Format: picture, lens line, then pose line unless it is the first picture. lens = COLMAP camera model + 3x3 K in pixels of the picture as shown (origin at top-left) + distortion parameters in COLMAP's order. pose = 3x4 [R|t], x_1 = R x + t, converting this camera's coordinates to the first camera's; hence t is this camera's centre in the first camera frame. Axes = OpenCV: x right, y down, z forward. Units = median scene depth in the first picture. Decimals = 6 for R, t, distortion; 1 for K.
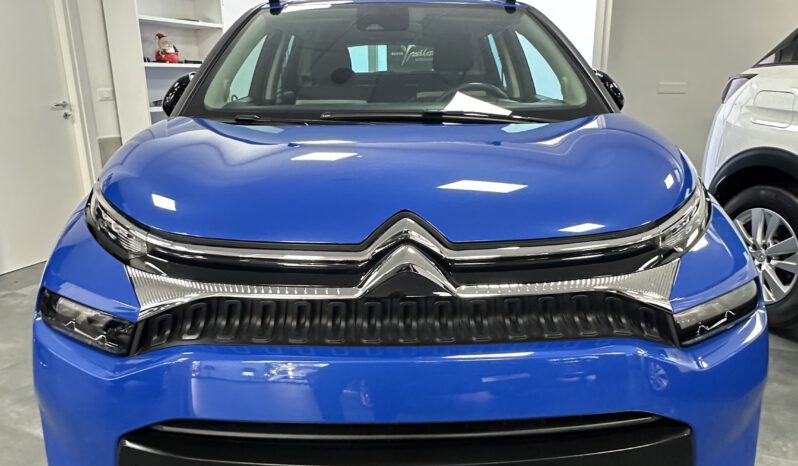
lens RADIAL K [[582.5, 0, 399.0], [0, 582.5, 233.0], [0, 0, 1]] dist [-0.005932, 0.001675]
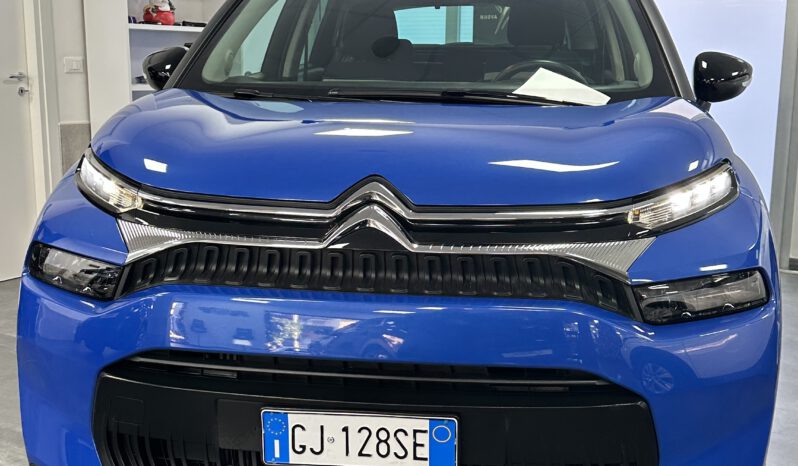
lens RADIAL K [[1044.1, 0, 399.0], [0, 1044.1, 233.0], [0, 0, 1]] dist [0.136465, -0.060406]
pose [[0.989940, 0.042442, -0.134969, 0.261641], [-0.054348, 0.994830, -0.085788, 0.189325], [0.130630, 0.092260, 0.987129, -0.719356]]
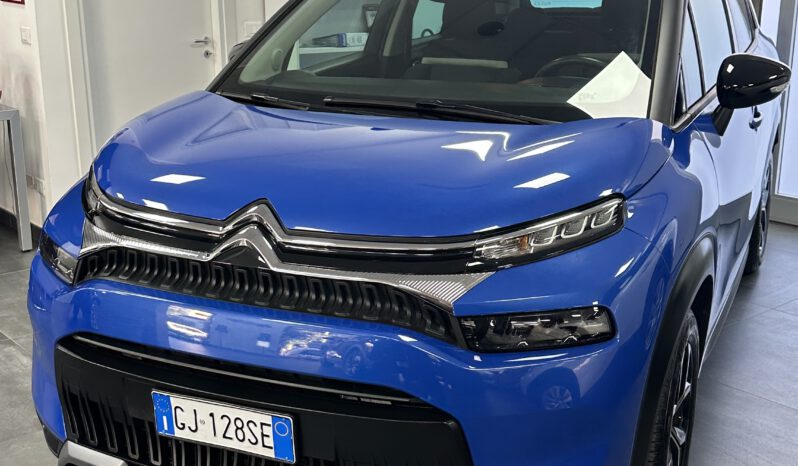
lens RADIAL K [[1044.1, 0, 399.0], [0, 1044.1, 233.0], [0, 0, 1]] dist [0.136465, -0.060406]
pose [[0.897277, 0.120734, -0.424638, 1.005466], [-0.120860, 0.992309, 0.026753, -0.050428], [0.424603, 0.027317, 0.904968, -0.726141]]
